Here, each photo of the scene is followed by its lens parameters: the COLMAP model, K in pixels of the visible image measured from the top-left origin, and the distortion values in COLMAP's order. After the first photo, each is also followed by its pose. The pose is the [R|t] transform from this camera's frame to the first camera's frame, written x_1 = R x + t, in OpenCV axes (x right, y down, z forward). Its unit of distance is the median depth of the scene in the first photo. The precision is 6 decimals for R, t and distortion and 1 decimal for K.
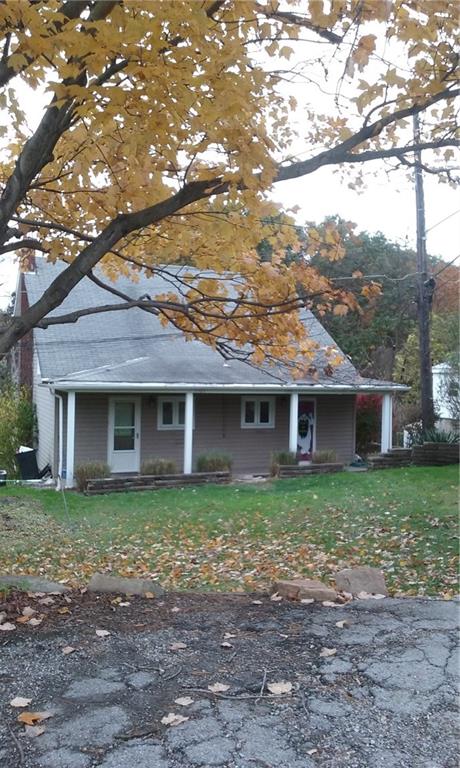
lens RADIAL K [[704.4, 0, 230.0], [0, 704.4, 384.0], [0, 0, 1]] dist [0.086464, -0.202369]
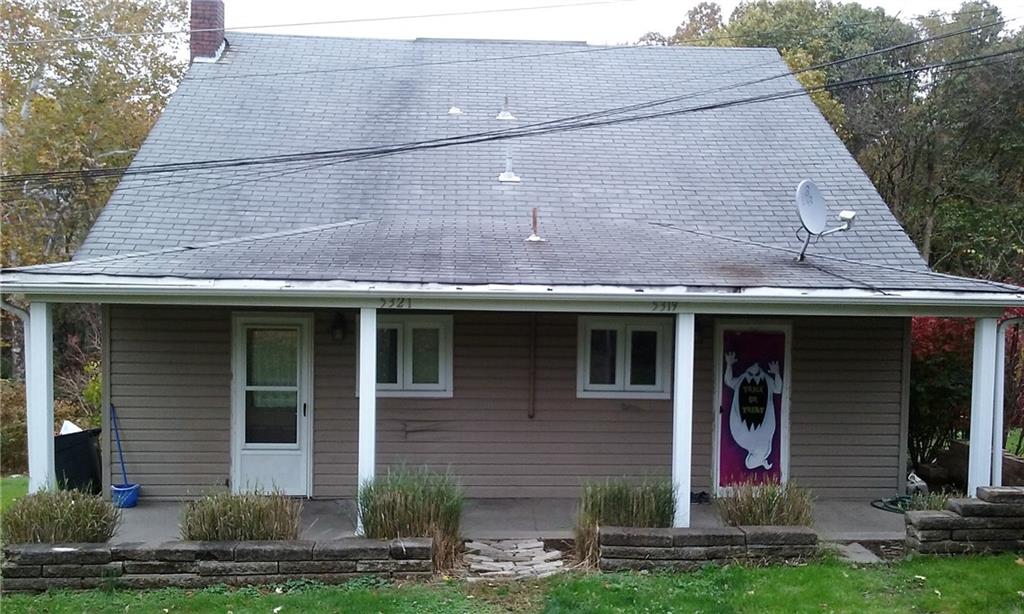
lens RADIAL K [[939.2, 0, 487.6], [0, 939.2, 309.6], [0, 0, 1]] dist [0.086464, -0.202369]
pose [[0.943548, 0.013676, -0.330953, 0.155106], [-0.006791, 0.999736, 0.021952, 0.002033], [0.331166, -0.018465, 0.943392, 0.523589]]
